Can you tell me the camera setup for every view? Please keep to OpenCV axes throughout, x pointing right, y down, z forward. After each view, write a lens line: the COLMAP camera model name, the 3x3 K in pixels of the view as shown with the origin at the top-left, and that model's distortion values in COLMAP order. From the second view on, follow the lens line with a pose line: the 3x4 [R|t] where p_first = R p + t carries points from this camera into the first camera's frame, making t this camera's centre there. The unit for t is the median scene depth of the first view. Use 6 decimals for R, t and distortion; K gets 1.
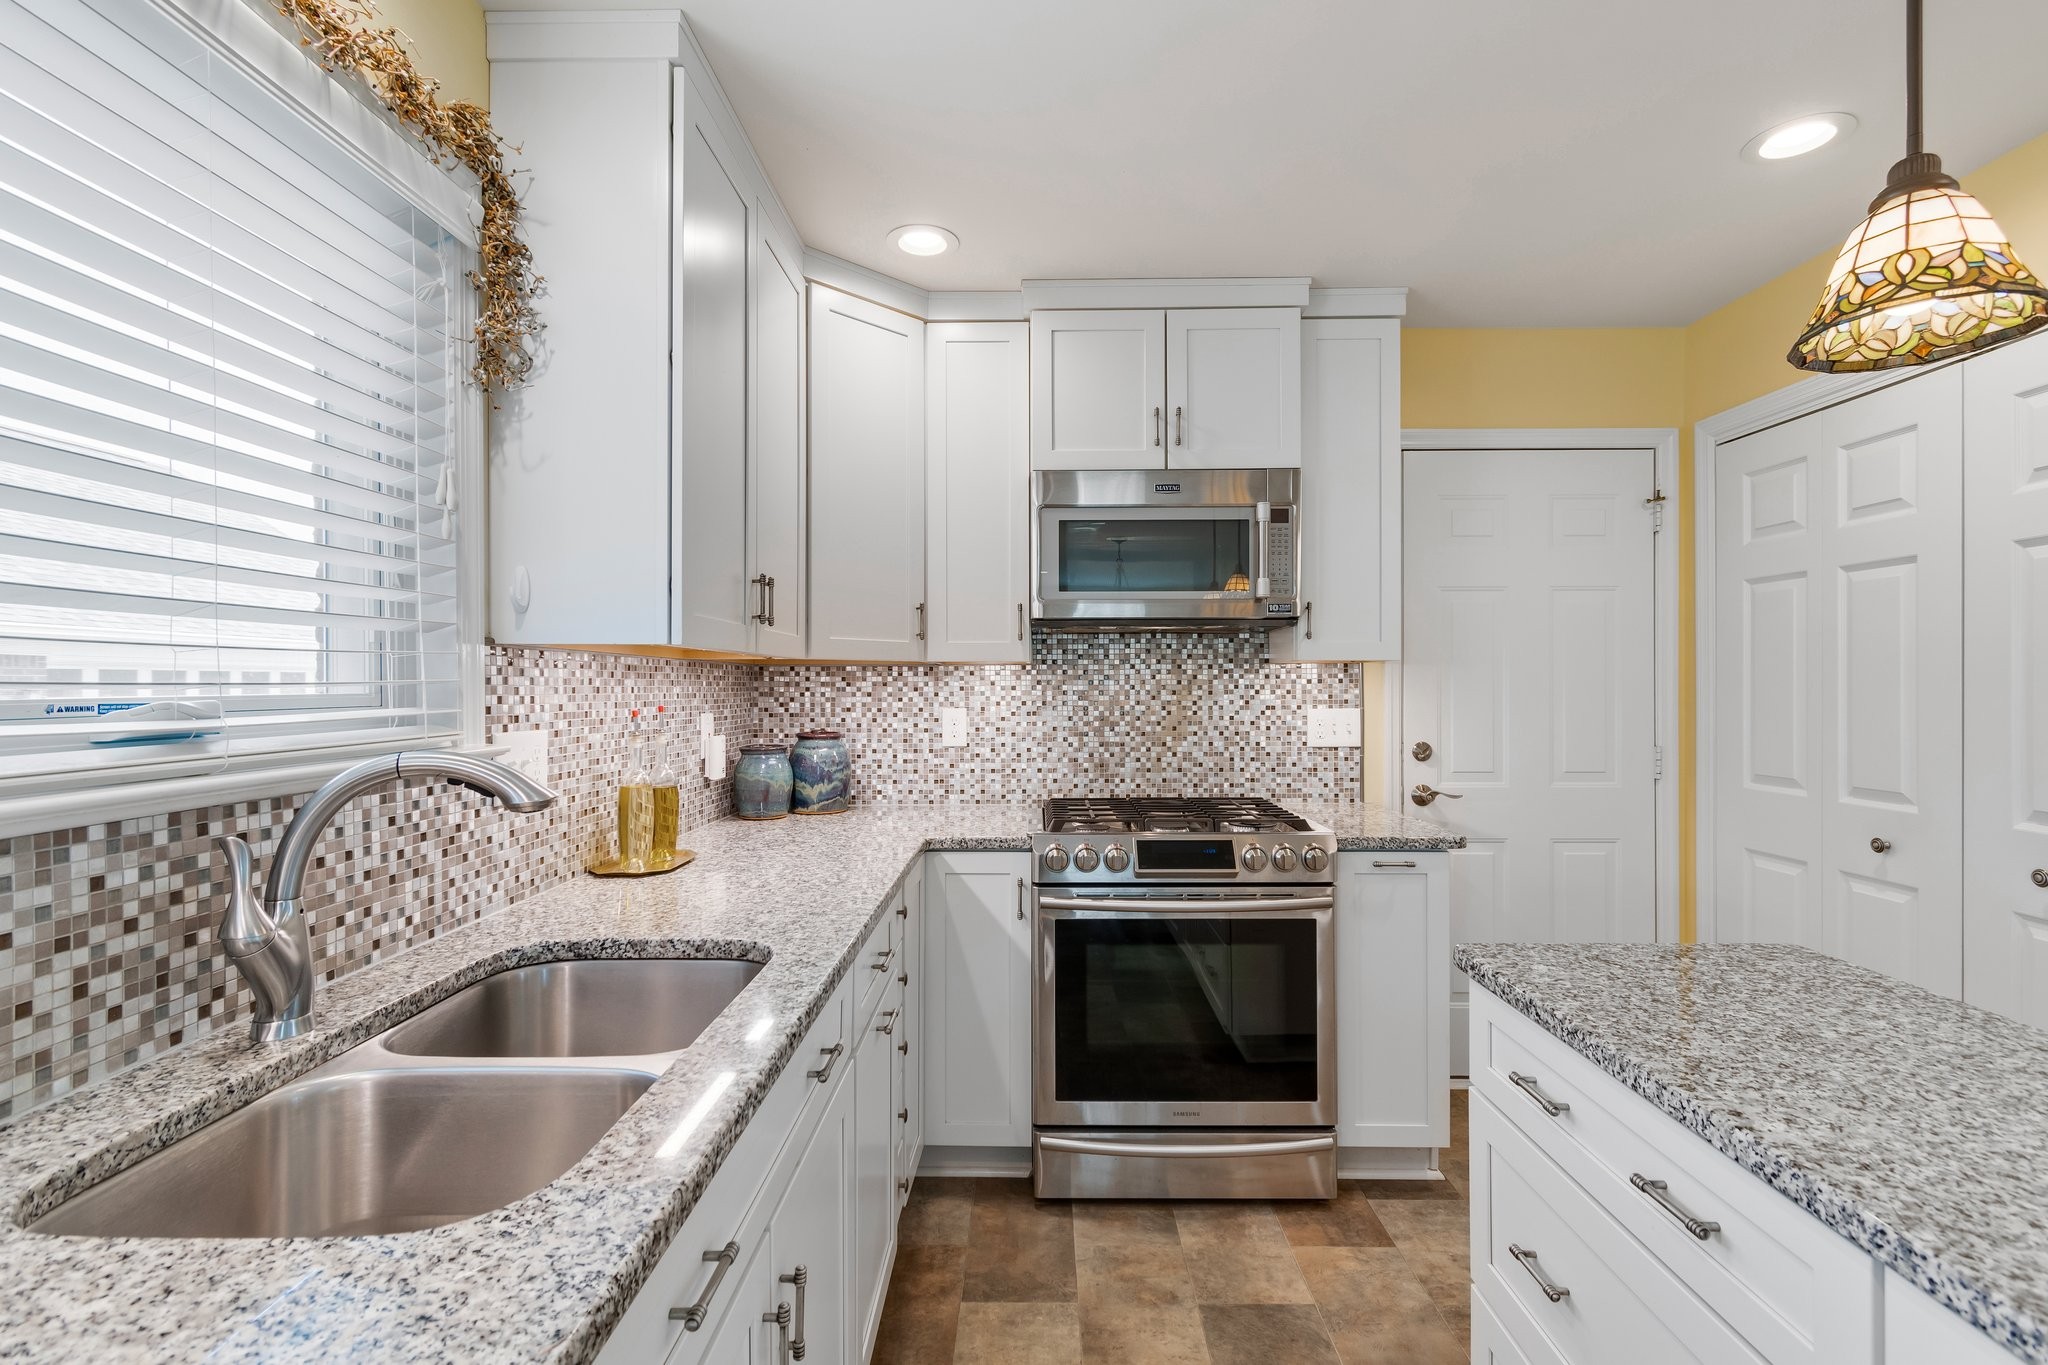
lens RADIAL K [[921.5, 0, 1024.8], [0, 921.5, 683.1], [0, 0, 1]] dist [0.004725, 0.000321]
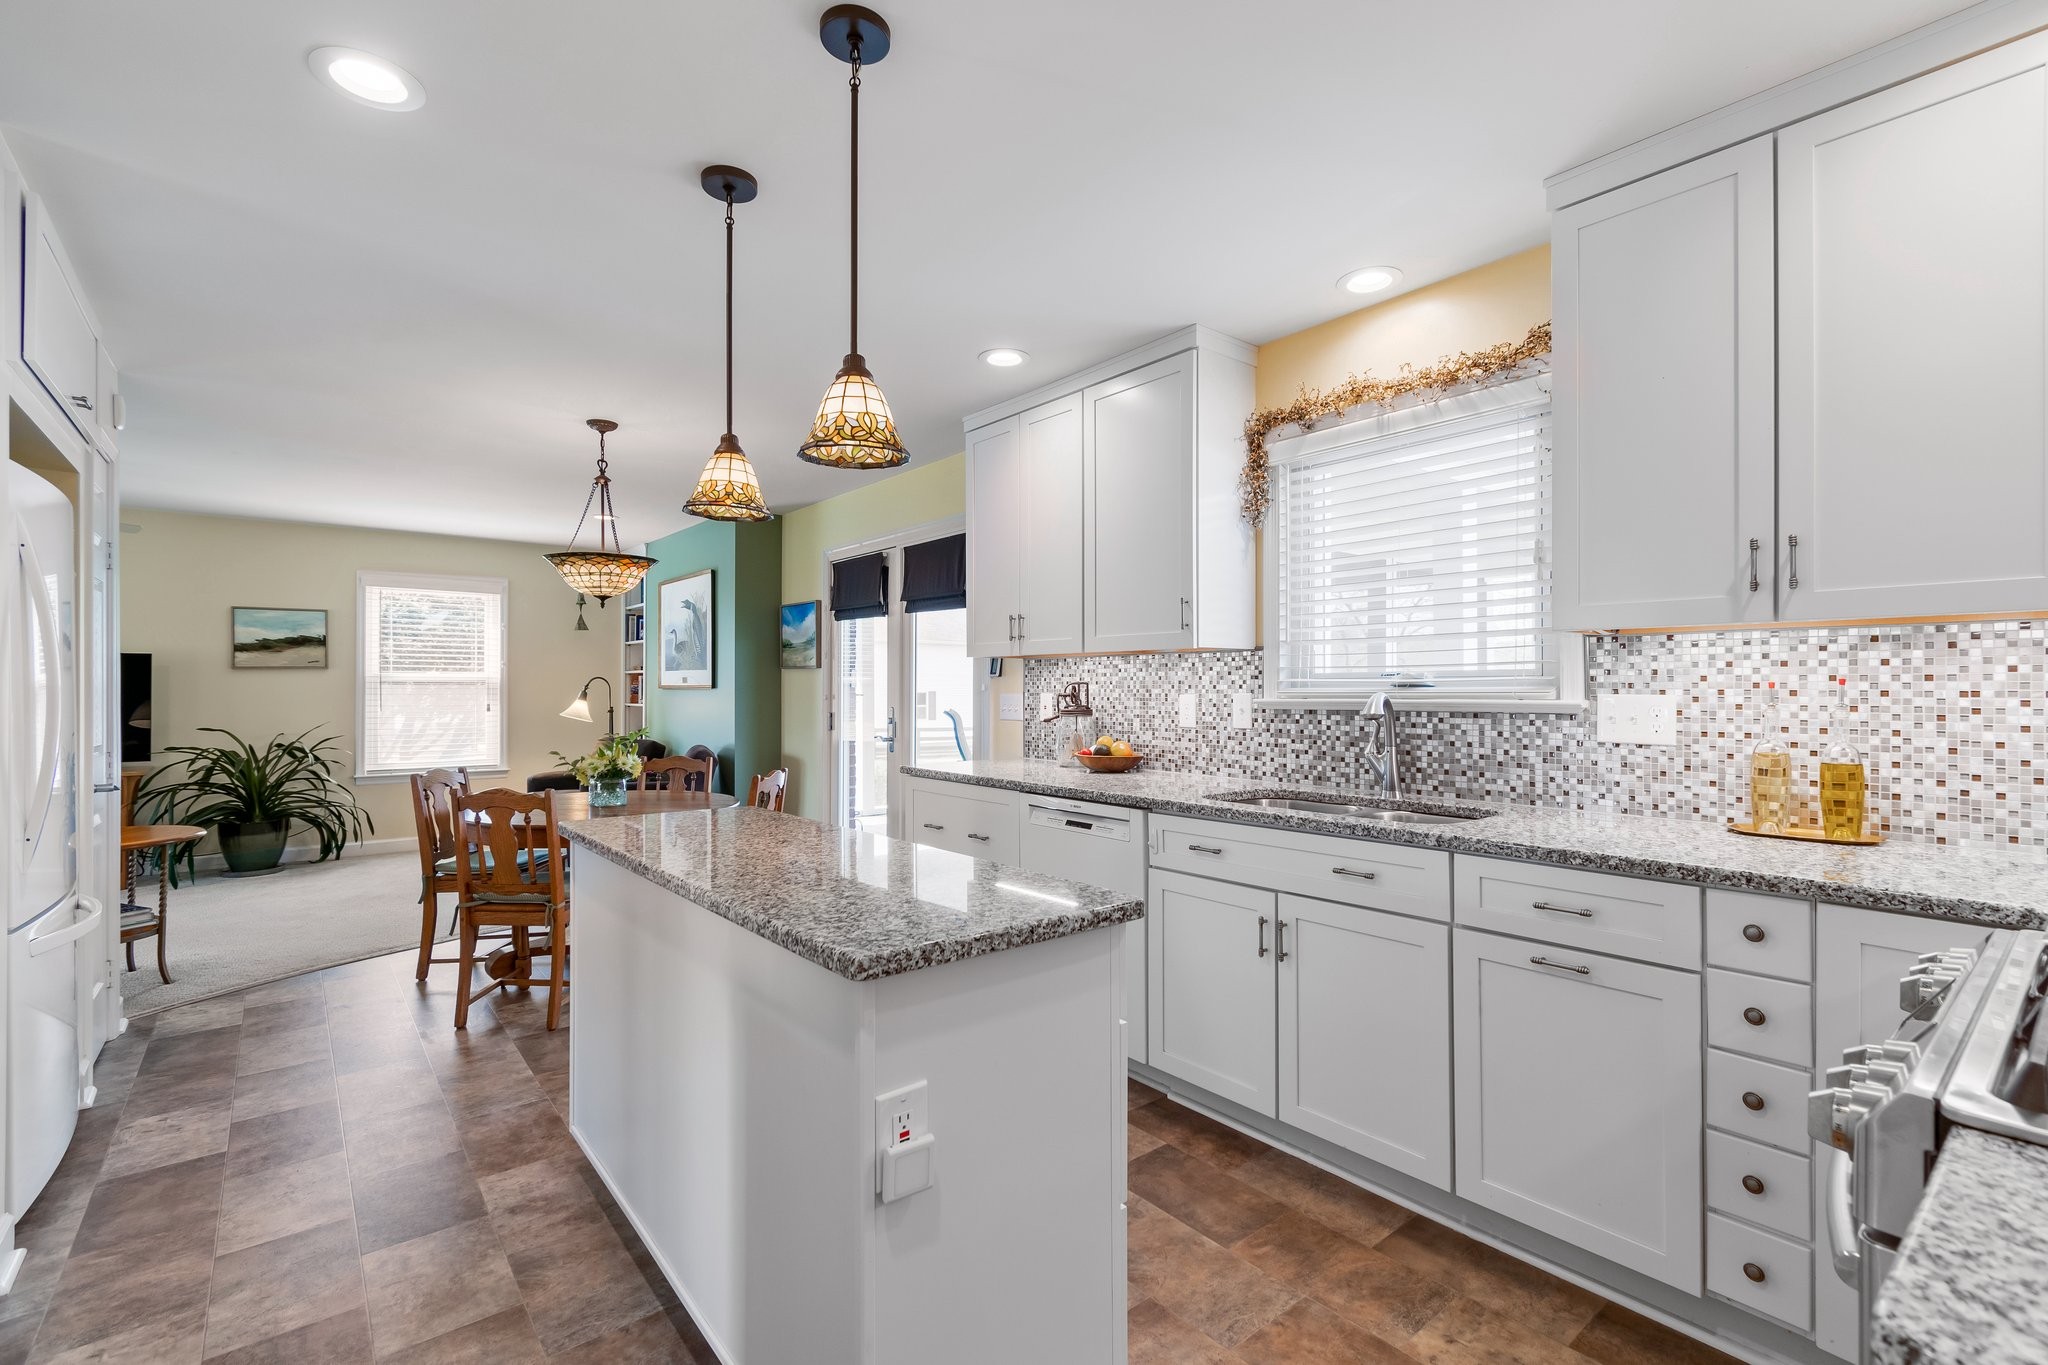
lens RADIAL K [[921.5, 0, 1025.0], [0, 921.5, 687.5], [0, 0, 1]] dist [0.004725, 0.000321]
pose [[-0.757958, -0.003563, -0.652294, 1.343938], [-0.000538, 0.999988, -0.004838, 0.060725], [0.652304, -0.003316, -0.757950, 1.813469]]
